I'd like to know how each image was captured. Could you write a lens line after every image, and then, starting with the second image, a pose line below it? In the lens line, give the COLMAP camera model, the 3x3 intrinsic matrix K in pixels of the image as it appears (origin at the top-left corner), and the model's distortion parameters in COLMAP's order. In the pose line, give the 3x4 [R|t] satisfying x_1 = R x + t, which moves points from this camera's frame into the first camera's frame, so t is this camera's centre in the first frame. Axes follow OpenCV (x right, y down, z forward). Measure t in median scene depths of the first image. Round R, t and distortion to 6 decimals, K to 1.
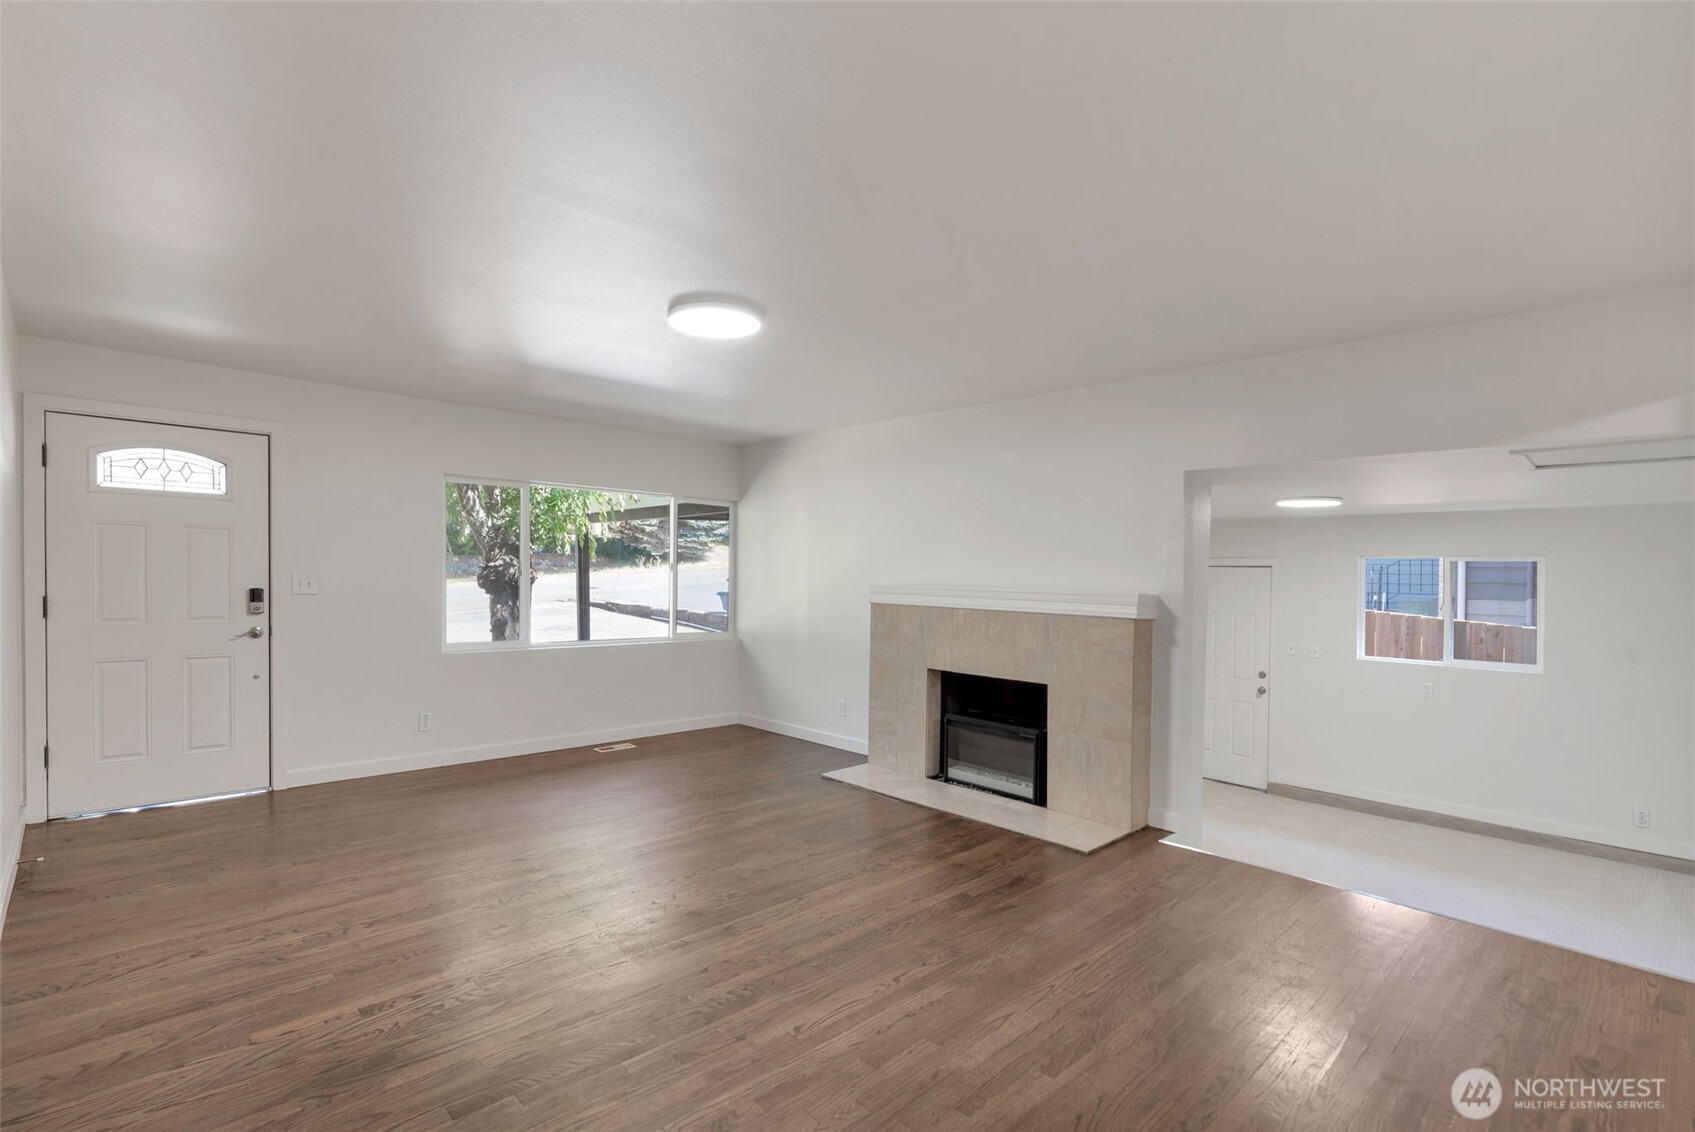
lens RADIAL K [[793.5, 0, 848.8], [0, 793.5, 588.0], [0, 0, 1]] dist [-0.000020, 0.000142]
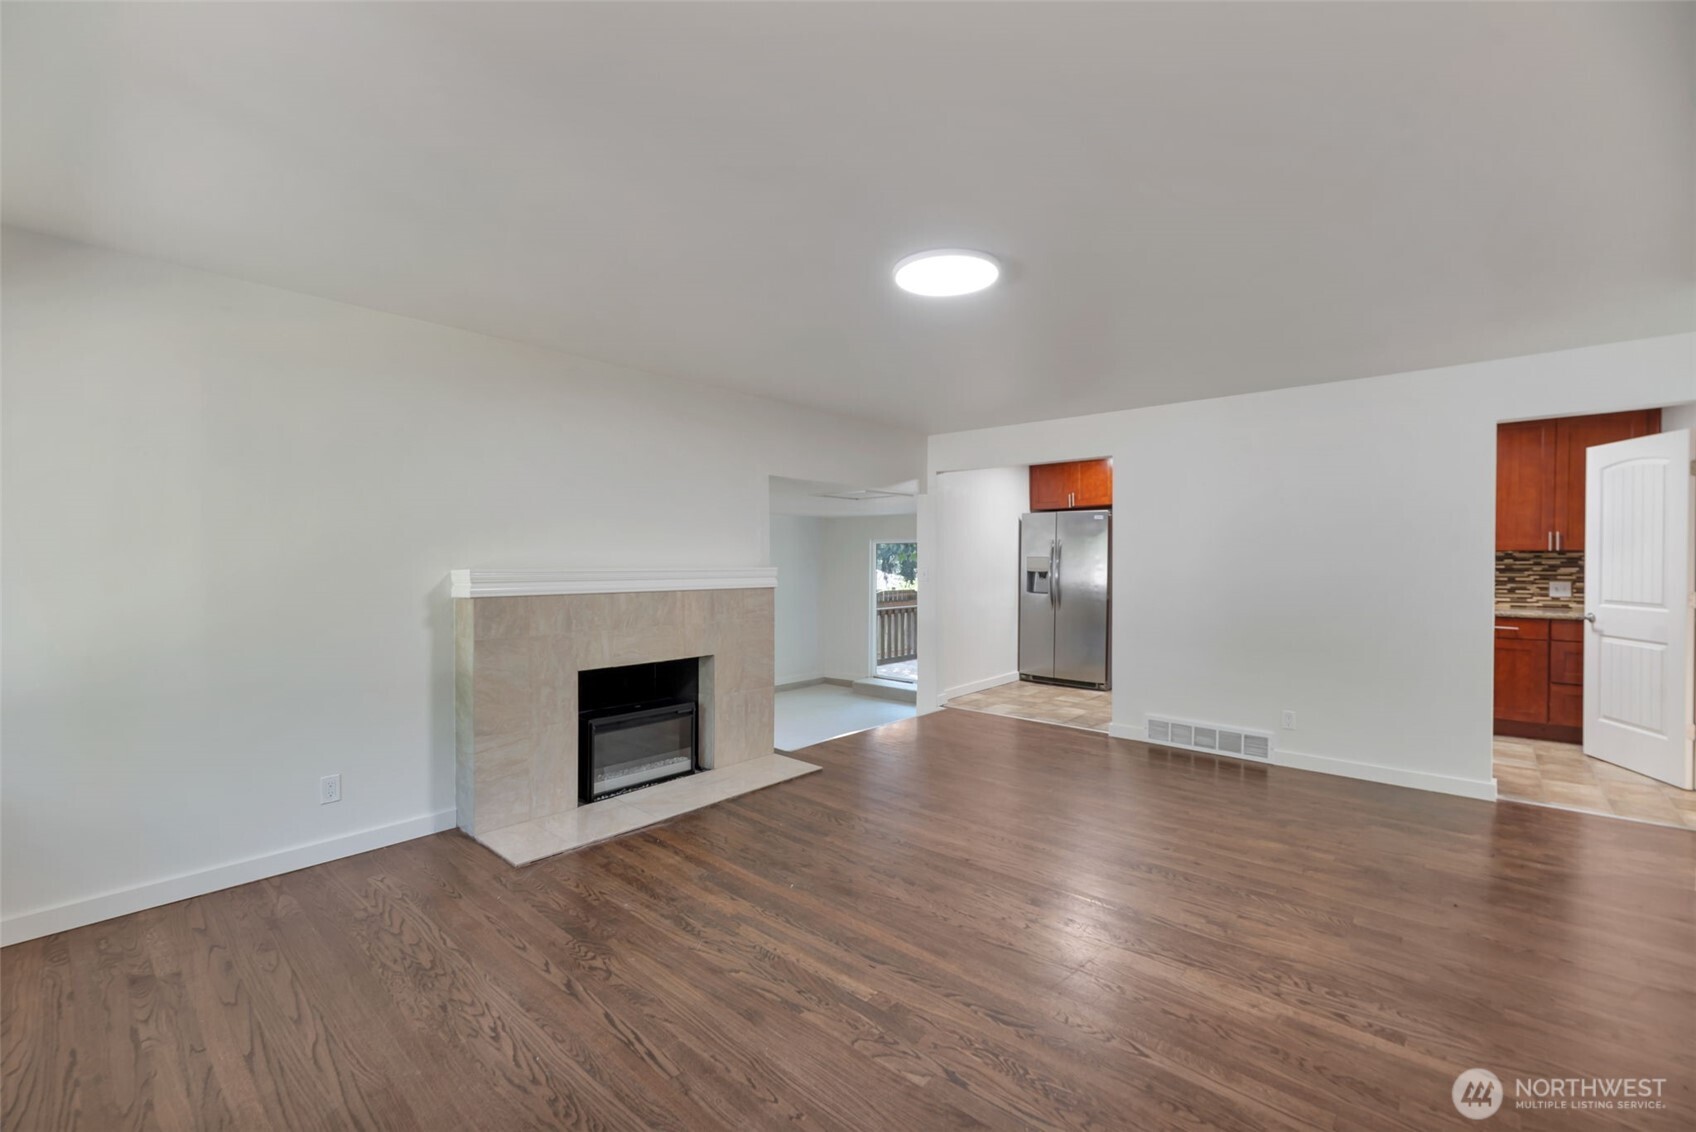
lens RADIAL K [[709.9, 0, 839.4], [0, 709.9, 561.5], [0, 0, 1]] dist [-0.000735, -0.000158]
pose [[-0.071036, -0.024868, 0.997164, -0.728773], [0.012126, 0.999594, 0.025792, -0.029020], [-0.997400, 0.013924, -0.070706, 0.901722]]
